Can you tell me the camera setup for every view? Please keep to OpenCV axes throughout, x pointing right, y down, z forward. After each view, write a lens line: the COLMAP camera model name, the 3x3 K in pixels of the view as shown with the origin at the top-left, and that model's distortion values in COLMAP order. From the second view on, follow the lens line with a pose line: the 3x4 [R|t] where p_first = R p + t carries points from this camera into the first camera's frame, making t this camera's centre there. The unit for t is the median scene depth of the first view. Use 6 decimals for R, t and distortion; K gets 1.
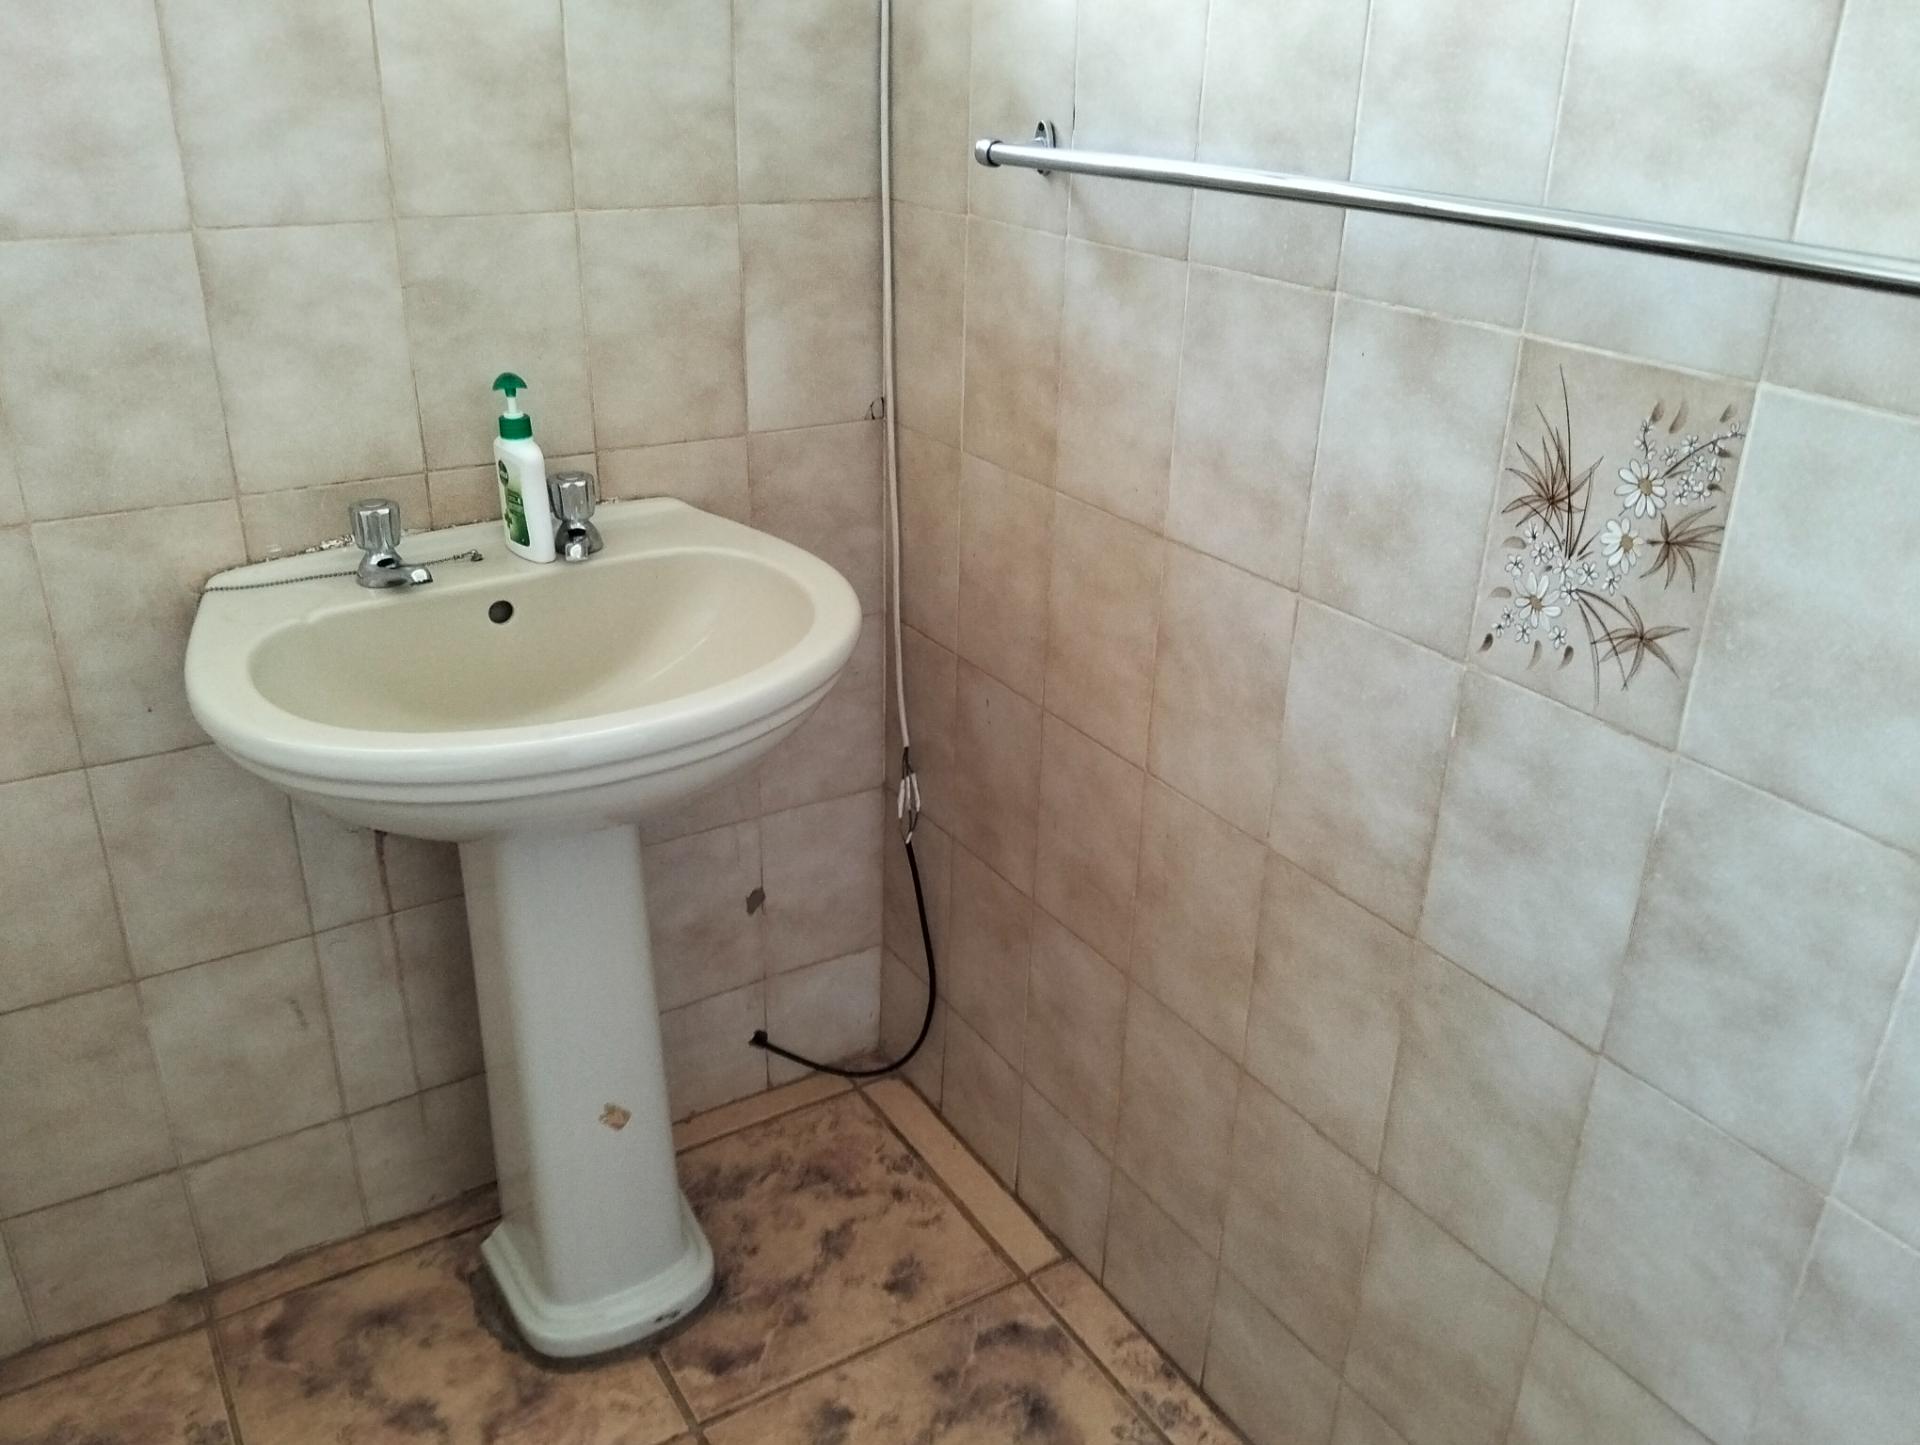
lens RADIAL K [[1508.9, 0, 972.6], [0, 1508.9, 720.3], [0, 0, 1]] dist [0.044353, -0.105916]
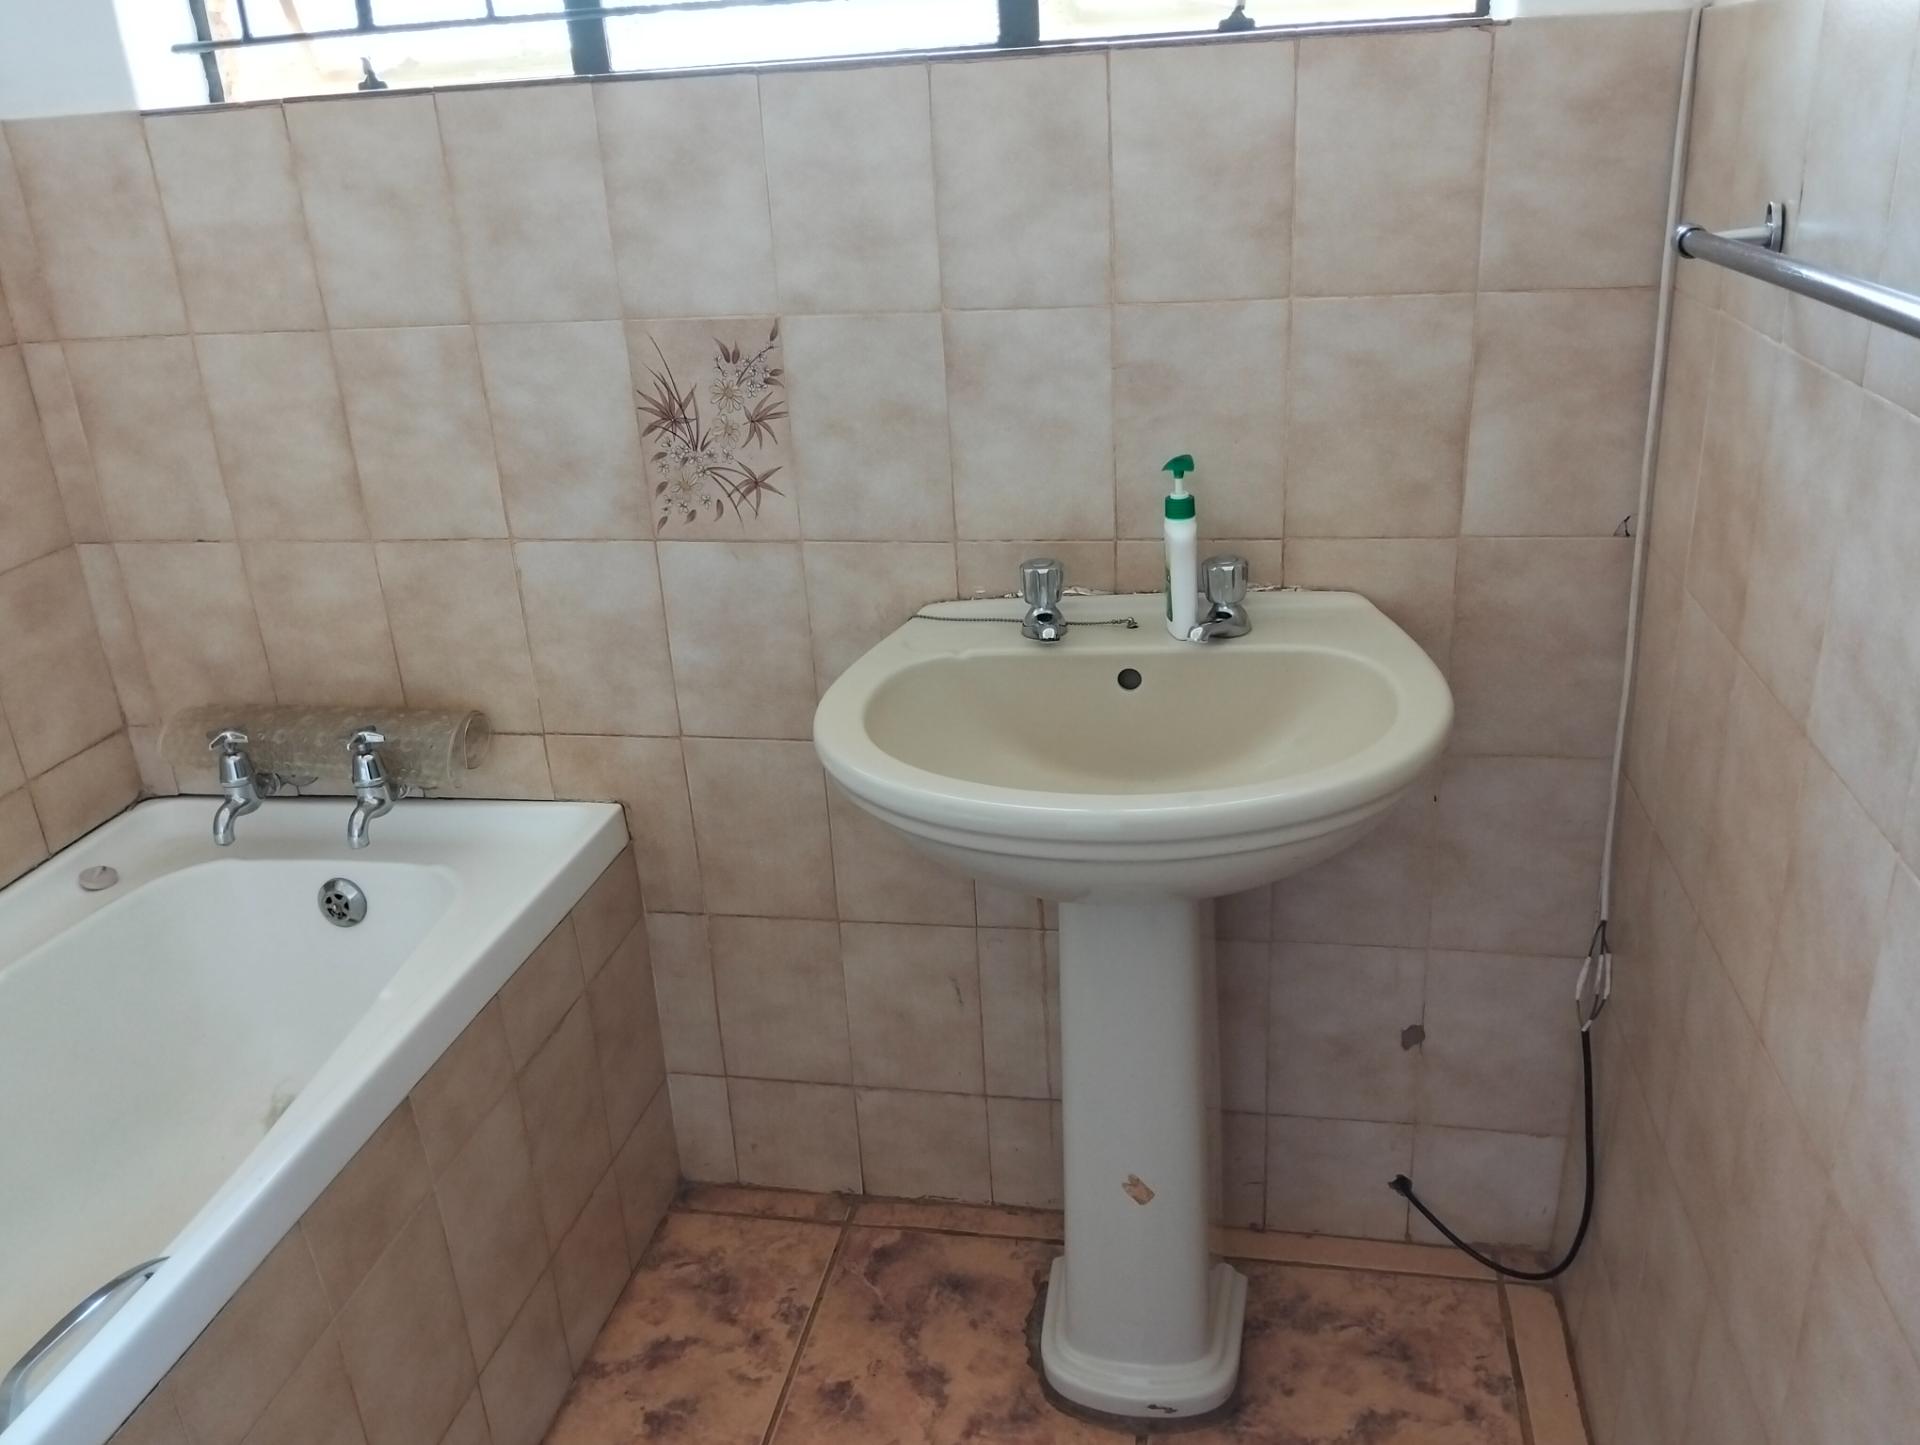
lens RADIAL K [[1508.9, 0, 955.0], [0, 1508.9, 732.2], [0, 0, 1]] dist [0.044353, -0.105916]
pose [[0.733320, 0.202858, -0.648915, 0.265119], [-0.219775, 0.973936, 0.056102, -0.063940], [0.643383, 0.101475, 0.758790, 0.130244]]
